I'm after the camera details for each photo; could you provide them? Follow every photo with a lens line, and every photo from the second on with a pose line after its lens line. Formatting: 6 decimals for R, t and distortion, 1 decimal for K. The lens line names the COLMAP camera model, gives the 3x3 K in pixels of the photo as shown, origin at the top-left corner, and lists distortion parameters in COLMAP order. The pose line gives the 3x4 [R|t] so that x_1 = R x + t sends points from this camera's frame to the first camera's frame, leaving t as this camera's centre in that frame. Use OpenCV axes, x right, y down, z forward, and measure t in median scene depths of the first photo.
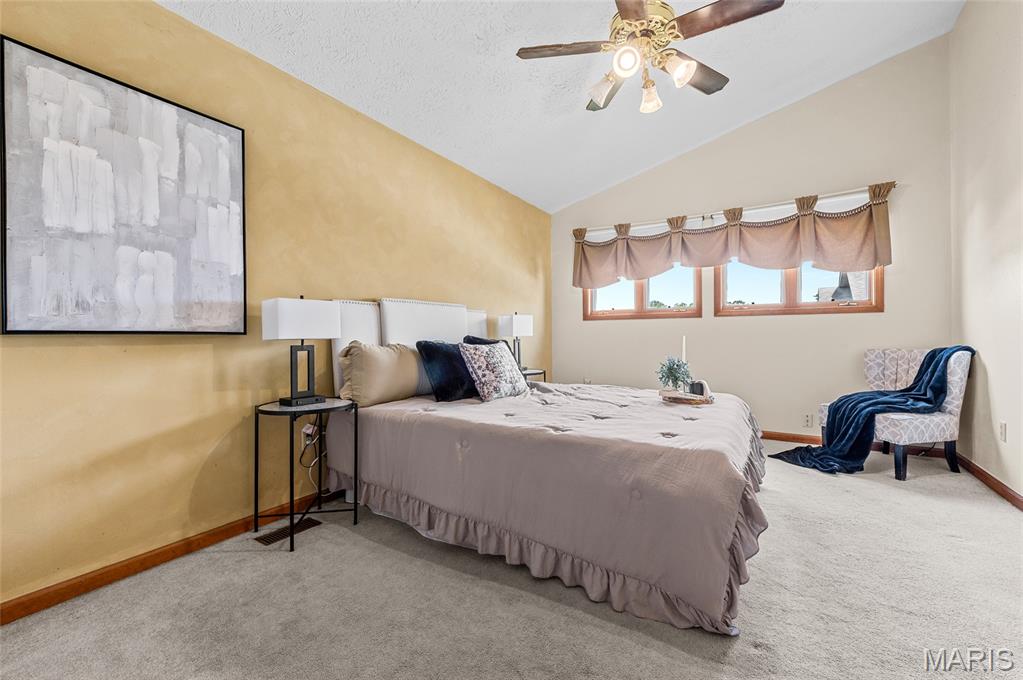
lens RADIAL K [[426.1, 0, 511.5], [0, 426.1, 340.0], [0, 0, 1]] dist [0.000450, -0.000051]
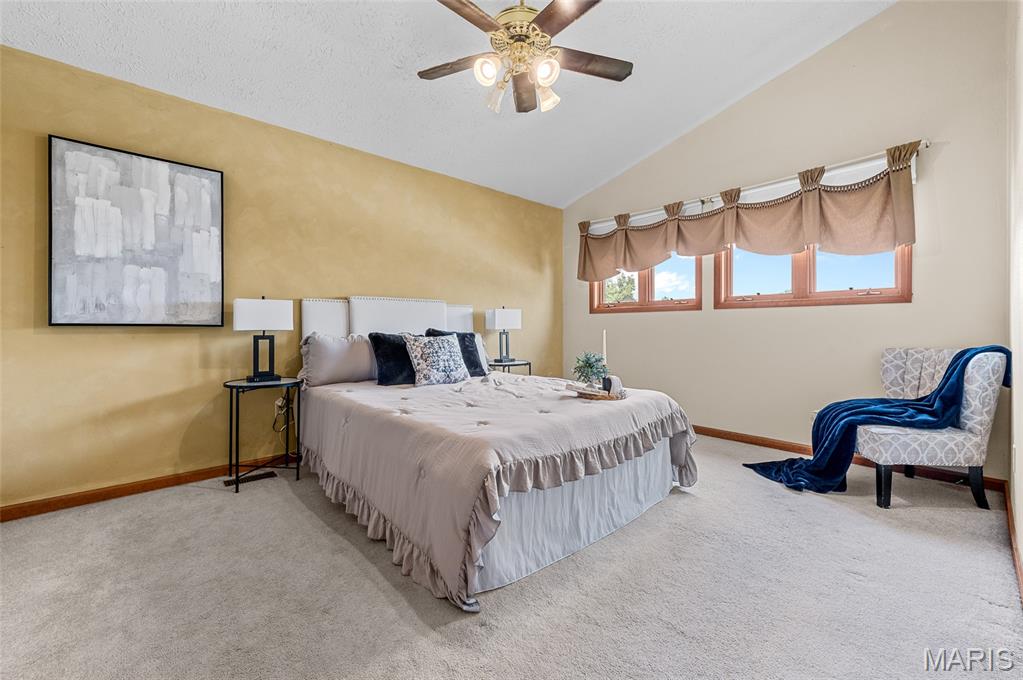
lens RADIAL K [[420.3, 0, 511.4], [0, 420.3, 332.7], [0, 0, 1]] dist [0.000387, 0.000031]
pose [[0.955341, 0.009406, -0.295355, 0.543388], [-0.008974, 0.999956, 0.002819, -0.004835], [0.295369, -0.000043, 0.955383, 0.015227]]
